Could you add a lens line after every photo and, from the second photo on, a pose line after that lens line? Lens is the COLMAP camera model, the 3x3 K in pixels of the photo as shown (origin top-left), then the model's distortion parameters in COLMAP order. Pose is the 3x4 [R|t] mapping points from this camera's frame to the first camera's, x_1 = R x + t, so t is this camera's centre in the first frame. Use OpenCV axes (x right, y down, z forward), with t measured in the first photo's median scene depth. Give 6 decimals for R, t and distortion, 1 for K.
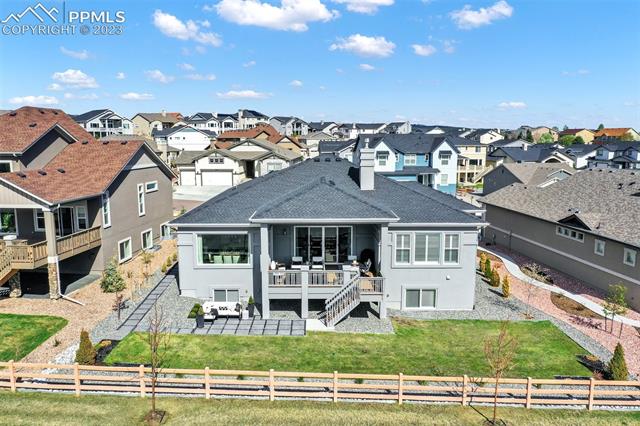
lens RADIAL K [[496.1, 0, 320.0], [0, 496.1, 213.0], [0, 0, 1]] dist [-0.007885, -0.005451]
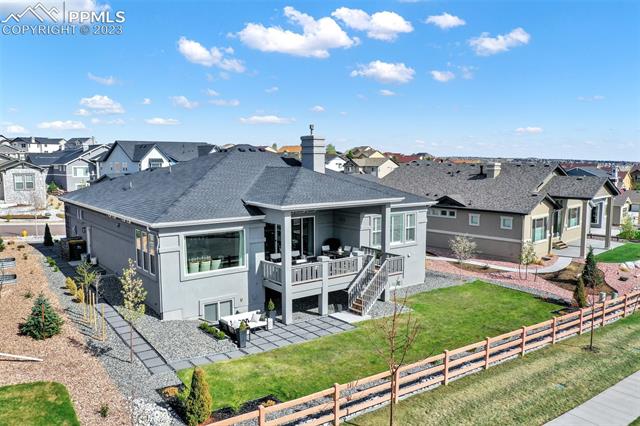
lens RADIAL K [[496.1, 0, 320.0], [0, 496.1, 213.0], [0, 0, 1]] dist [-0.007885, -0.005451]
pose [[0.800016, -0.064963, 0.596451, -0.560398], [0.088650, 0.996008, -0.010425, 0.036320], [-0.593393, 0.061215, 0.802582, 0.267502]]
